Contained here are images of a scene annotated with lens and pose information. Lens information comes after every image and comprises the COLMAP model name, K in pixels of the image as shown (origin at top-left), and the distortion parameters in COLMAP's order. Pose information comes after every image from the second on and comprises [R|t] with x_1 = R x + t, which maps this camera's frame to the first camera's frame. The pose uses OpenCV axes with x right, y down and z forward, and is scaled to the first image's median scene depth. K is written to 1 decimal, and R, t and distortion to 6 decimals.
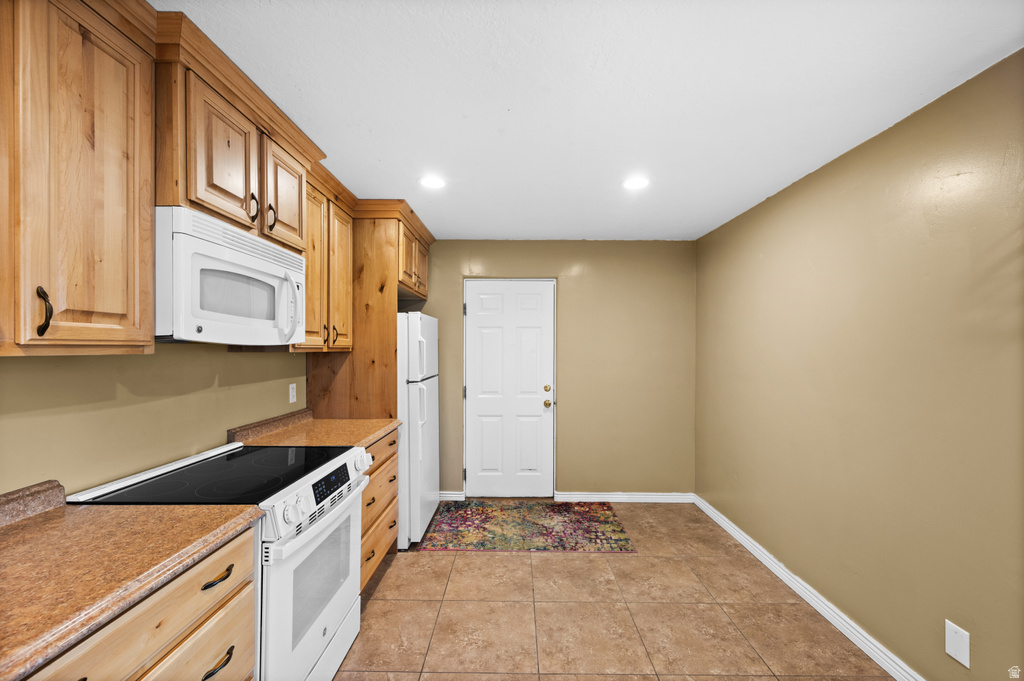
lens RADIAL K [[416.2, 0, 517.7], [0, 416.2, 348.7], [0, 0, 1]] dist [0.009817, -0.000465]
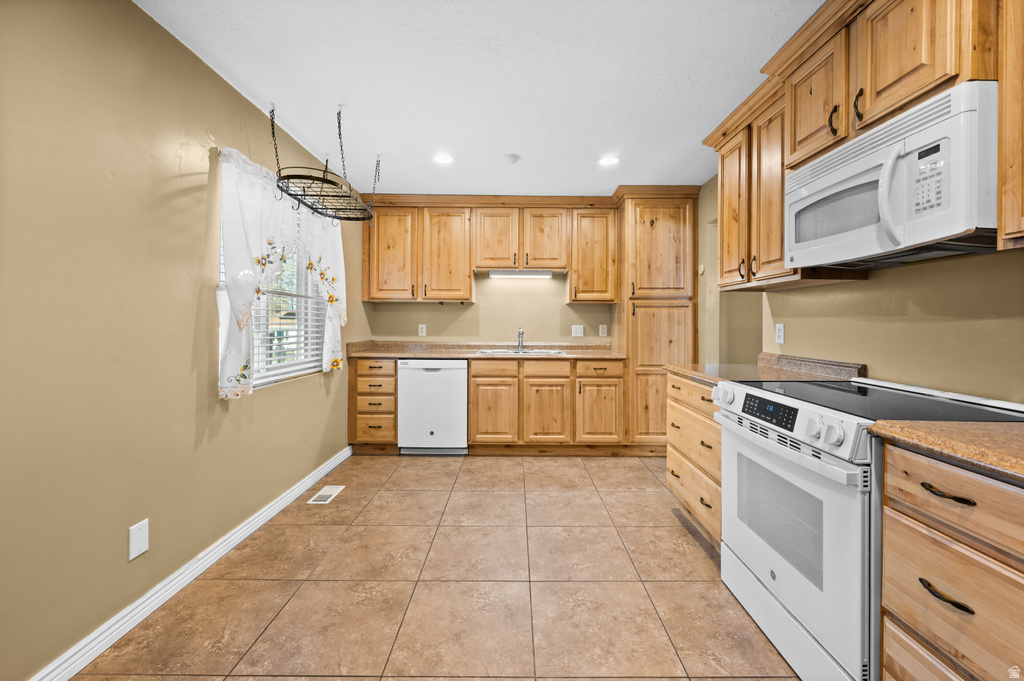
lens RADIAL K [[416.2, 0, 520.3], [0, 416.2, 319.6], [0, 0, 1]] dist [0.009817, -0.000465]
pose [[-0.999855, -0.012071, -0.011999, 0.057048], [-0.011994, 0.999907, -0.006450, 0.077331], [0.012076, -0.006305, -0.999907, 1.090024]]
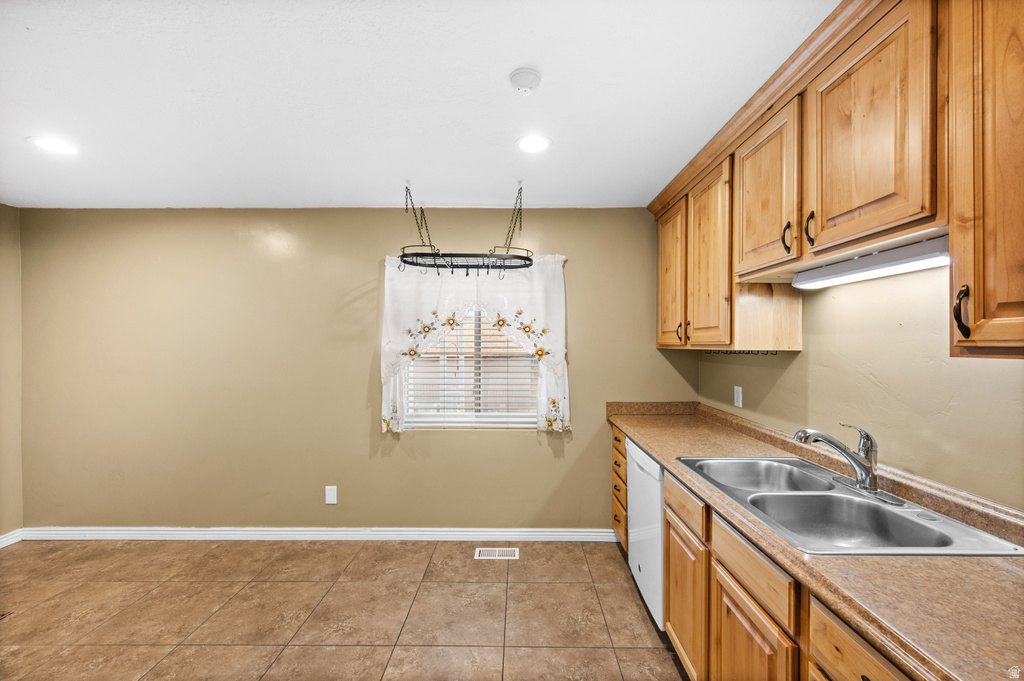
lens RADIAL K [[416.2, 0, 511.3], [0, 416.2, 344.4], [0, 0, 1]] dist [0.009817, -0.000465]
pose [[0.019116, -0.008383, 0.999782, -0.452960], [0.005640, 0.999950, 0.008276, -0.003331], [-0.999801, 0.005480, 0.019162, 0.069726]]
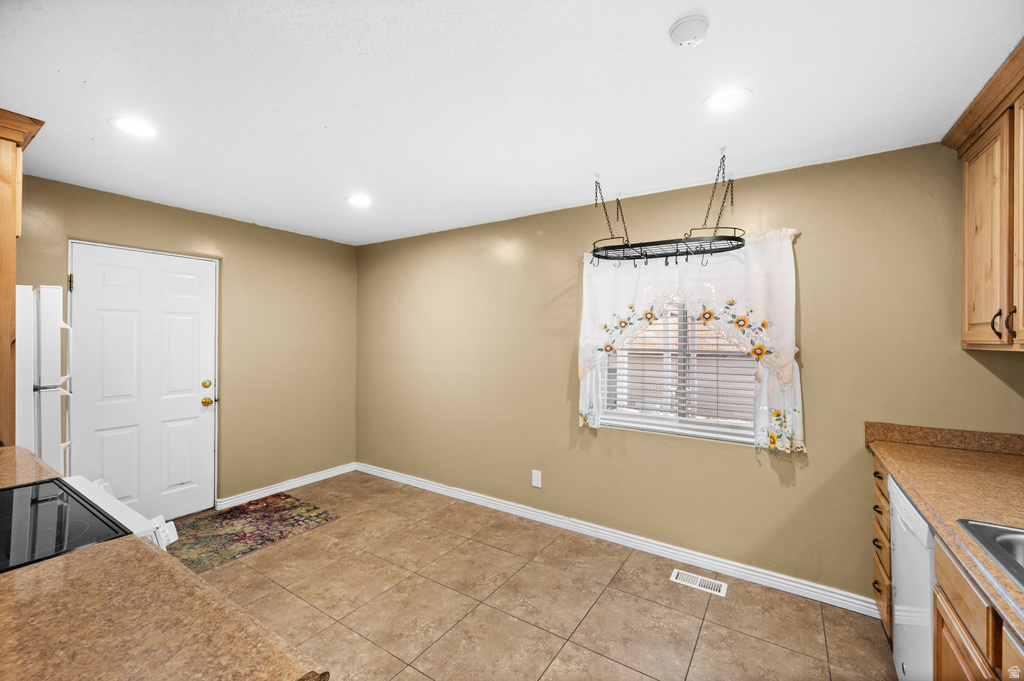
lens RADIAL K [[416.2, 0, 516.2], [0, 416.2, 336.2], [0, 0, 1]] dist [0.009817, -0.000465]
pose [[0.546338, 0.003708, 0.837557, -0.400193], [0.000466, 0.999989, -0.004731, -0.001457], [-0.837565, 0.002975, 0.546330, -0.027027]]
